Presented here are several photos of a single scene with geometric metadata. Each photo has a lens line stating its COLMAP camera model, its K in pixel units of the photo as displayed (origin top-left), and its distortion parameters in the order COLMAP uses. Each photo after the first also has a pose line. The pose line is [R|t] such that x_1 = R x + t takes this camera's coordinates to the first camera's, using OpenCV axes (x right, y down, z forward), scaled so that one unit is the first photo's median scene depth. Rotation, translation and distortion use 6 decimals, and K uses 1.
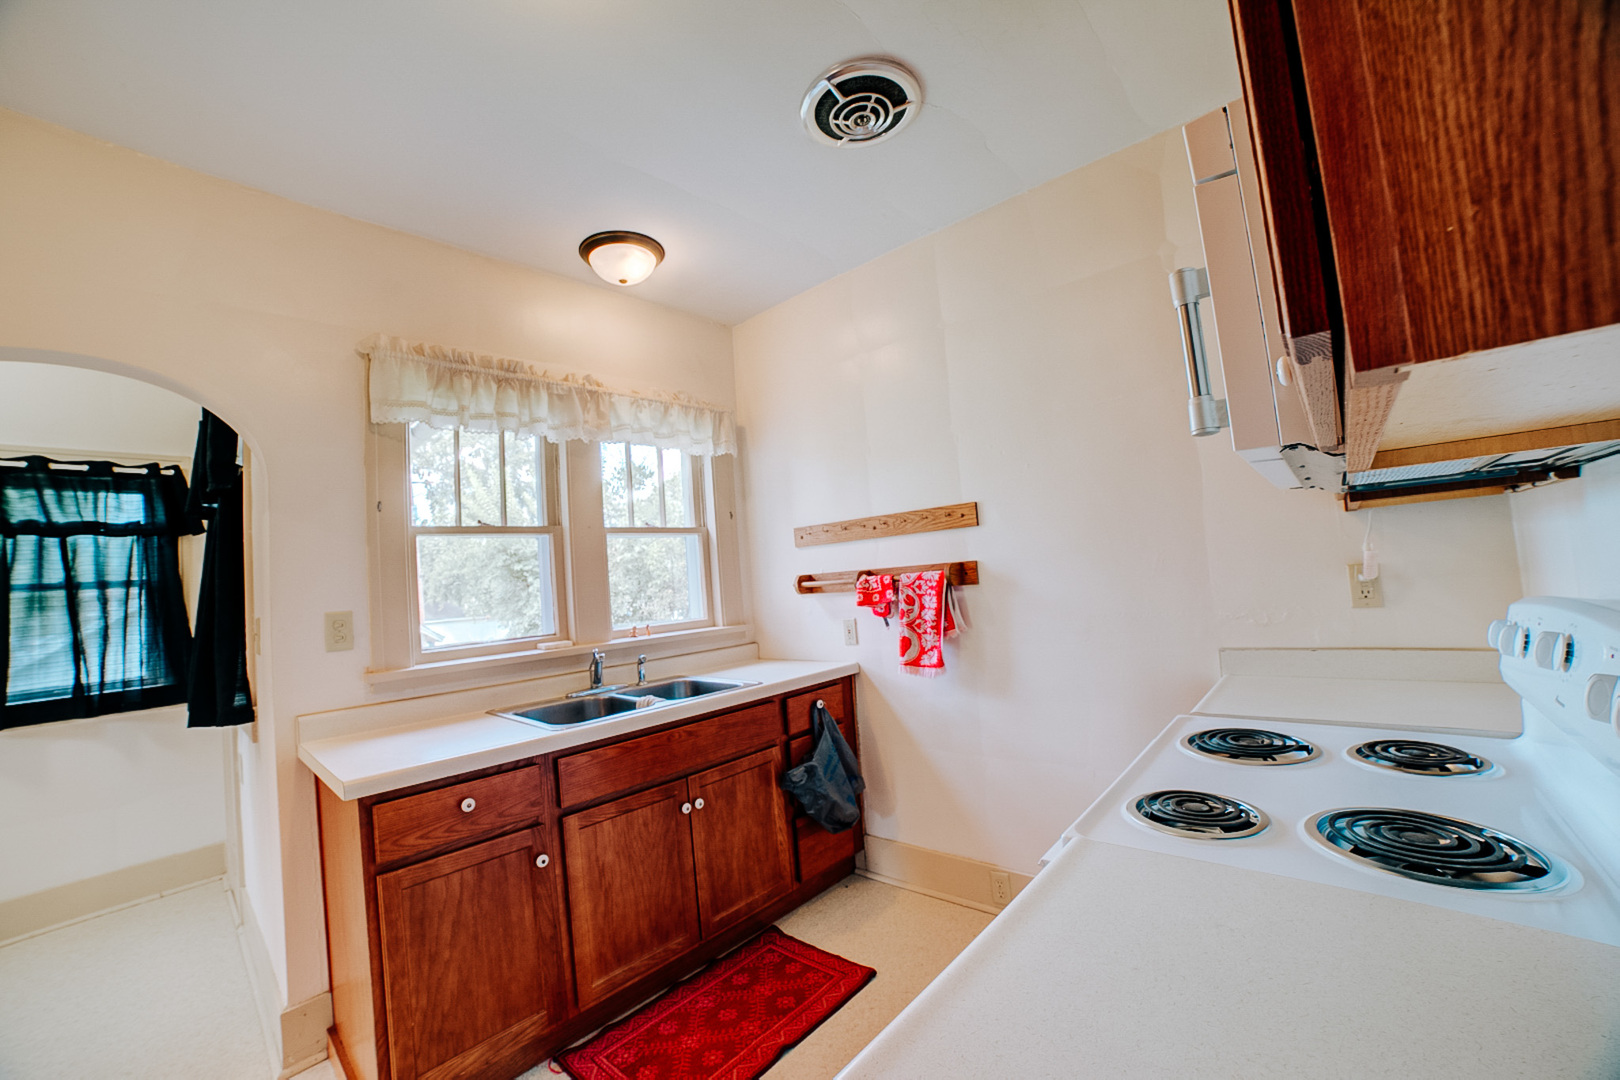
lens RADIAL K [[647.9, 0, 806.5], [0, 647.9, 542.1], [0, 0, 1]] dist [-0.094263, 0.032848]
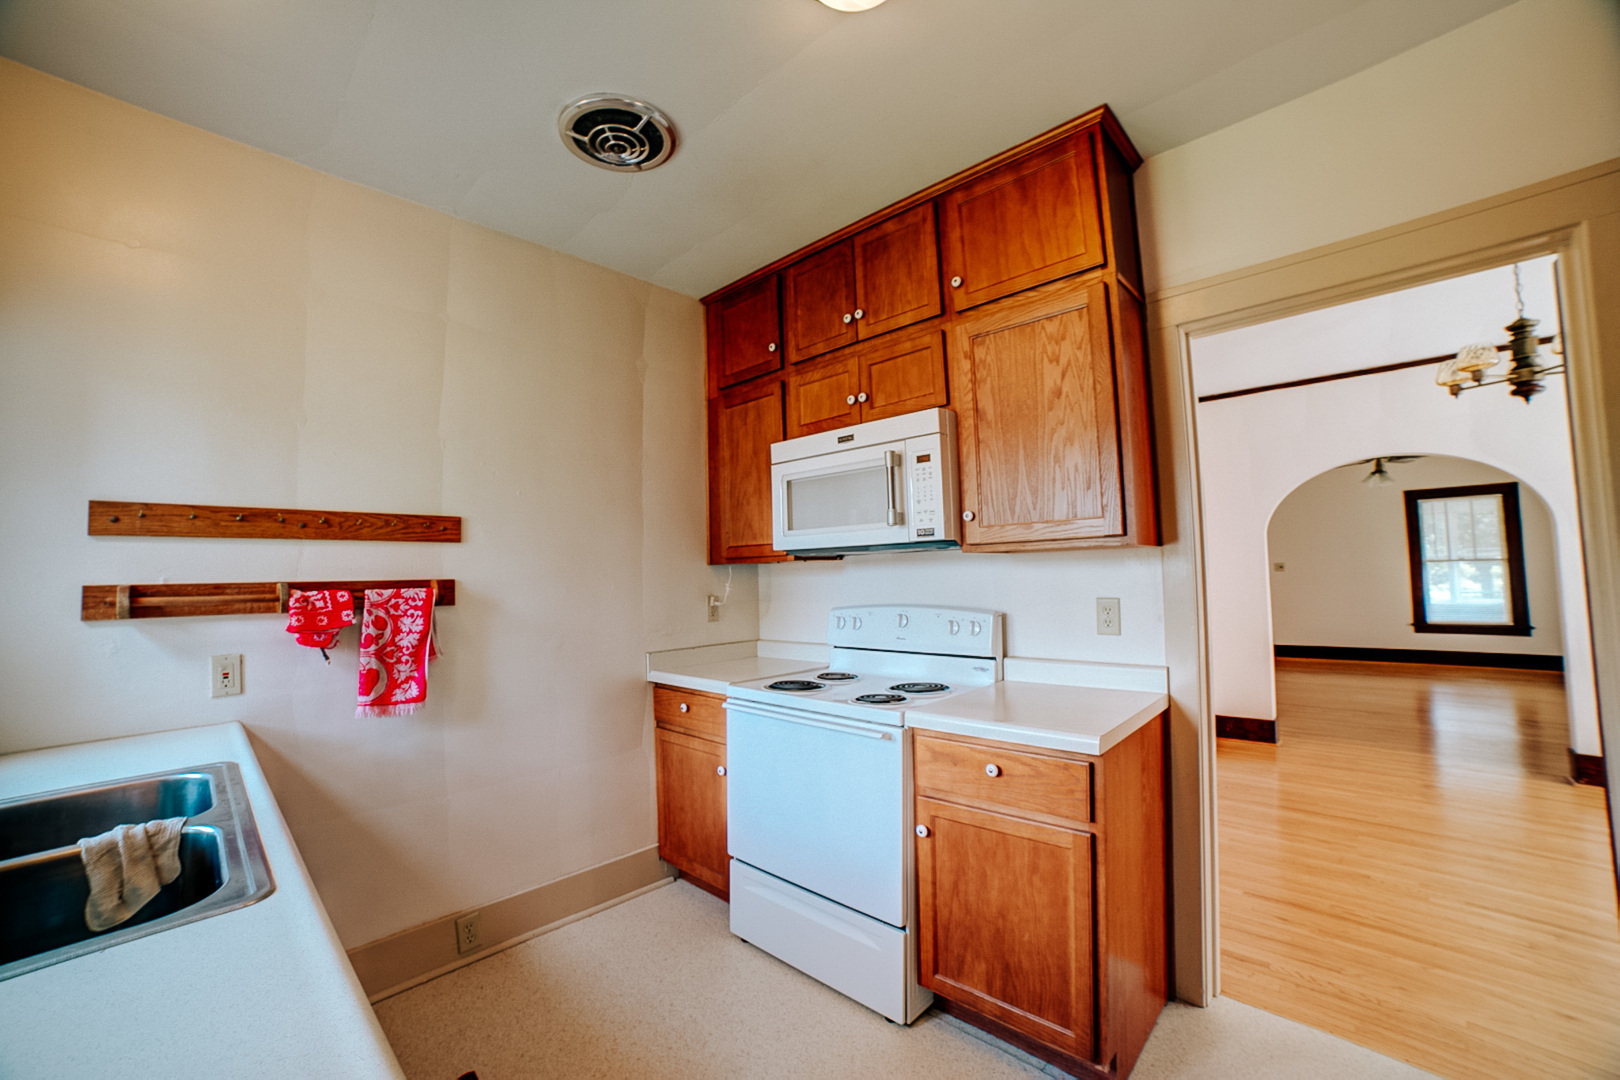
lens RADIAL K [[647.9, 0, 806.5], [0, 647.9, 542.1], [0, 0, 1]] dist [-0.094263, 0.032848]
pose [[0.032636, 0.128988, 0.991109, -0.610112], [-0.032657, 0.991245, -0.127931, 0.072803], [-0.998934, -0.028191, 0.036563, 0.449234]]
